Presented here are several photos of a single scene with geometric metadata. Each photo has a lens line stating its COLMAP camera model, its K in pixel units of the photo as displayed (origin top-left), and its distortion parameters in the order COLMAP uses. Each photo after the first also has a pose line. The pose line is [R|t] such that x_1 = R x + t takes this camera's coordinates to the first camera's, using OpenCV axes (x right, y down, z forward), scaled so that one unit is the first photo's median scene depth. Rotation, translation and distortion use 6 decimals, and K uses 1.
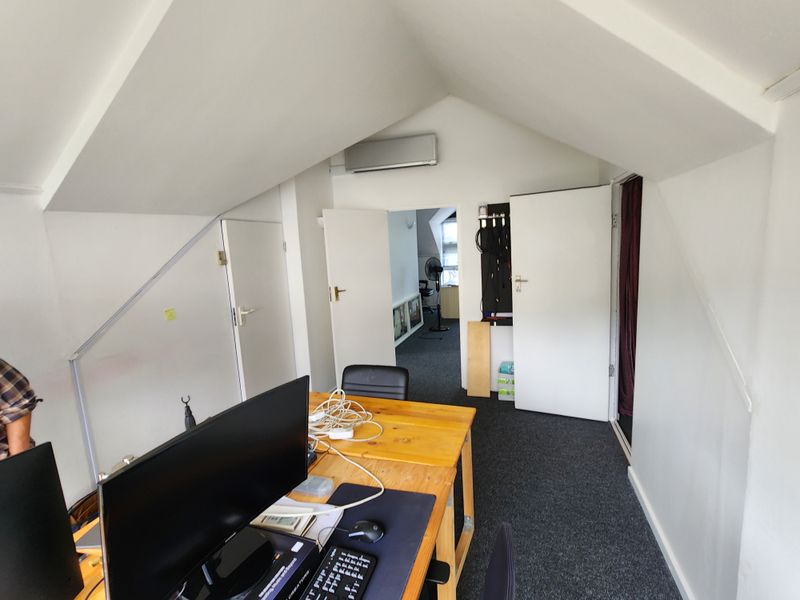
lens RADIAL K [[397.5, 0, 403.6], [0, 397.5, 303.9], [0, 0, 1]] dist [0.001618, 0.000070]
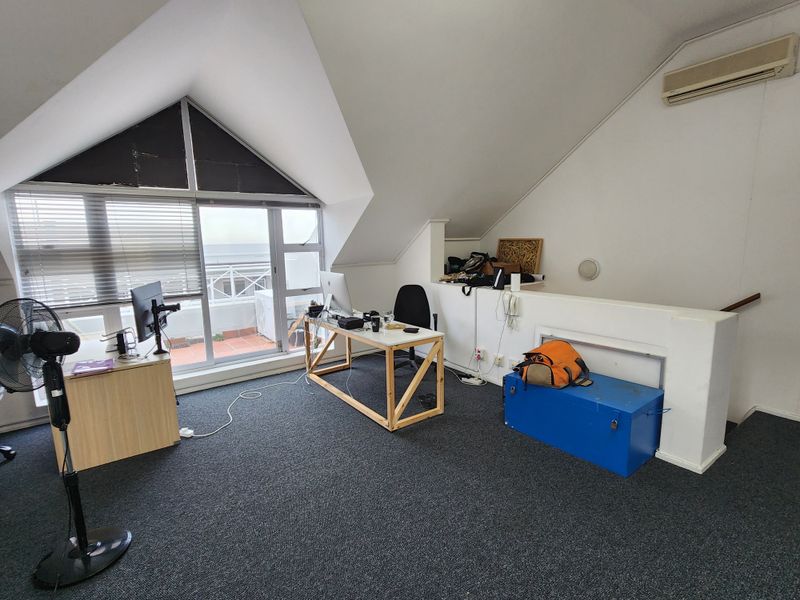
lens RADIAL K [[397.5, 0, 403.6], [0, 397.5, 303.9], [0, 0, 1]] dist [0.001618, 0.000070]
pose [[0.600493, -0.089691, 0.794584, 0.016592], [0.113241, 0.993213, 0.026531, -0.076416], [-0.791571, 0.074048, 0.606574, 0.537901]]
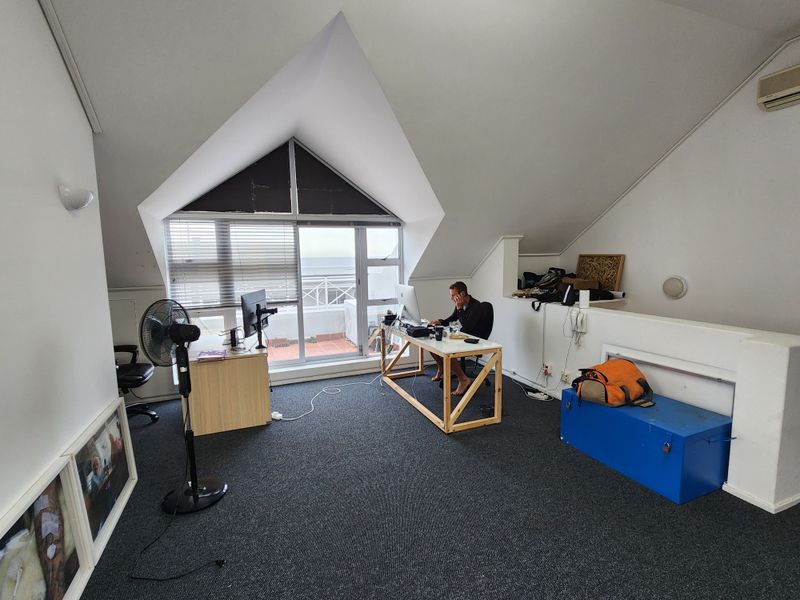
lens RADIAL K [[397.5, 0, 403.6], [0, 397.5, 303.9], [0, 0, 1]] dist [0.001618, 0.000070]
pose [[0.775939, -0.040957, 0.629476, 0.014110], [0.076682, 0.996614, -0.029679, -0.070924], [-0.626129, 0.071299, 0.776453, 0.488708]]
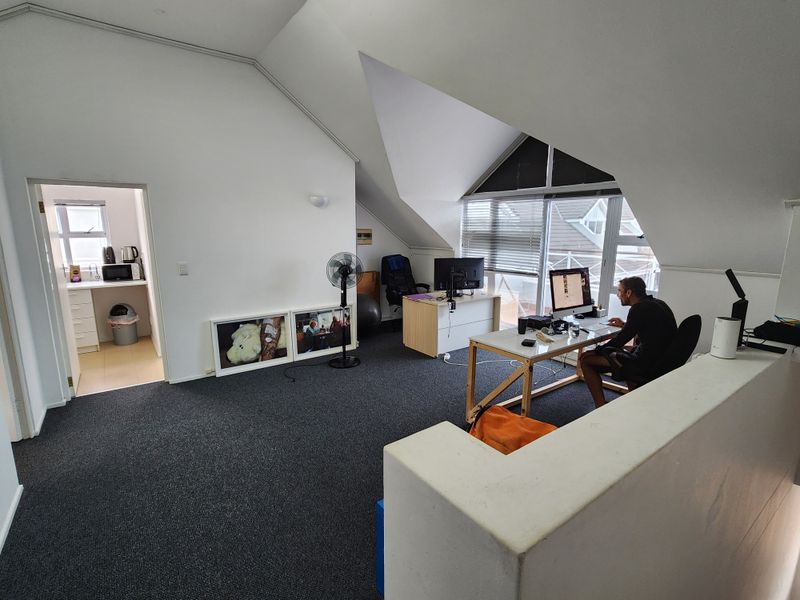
lens RADIAL K [[397.5, 0, 403.6], [0, 397.5, 303.9], [0, 0, 1]] dist [0.001618, 0.000070]
pose [[0.802607, 0.165351, -0.573133, 0.434570], [-0.135329, 0.986234, 0.095020, -0.088810], [0.580954, 0.001298, 0.813935, 0.435734]]
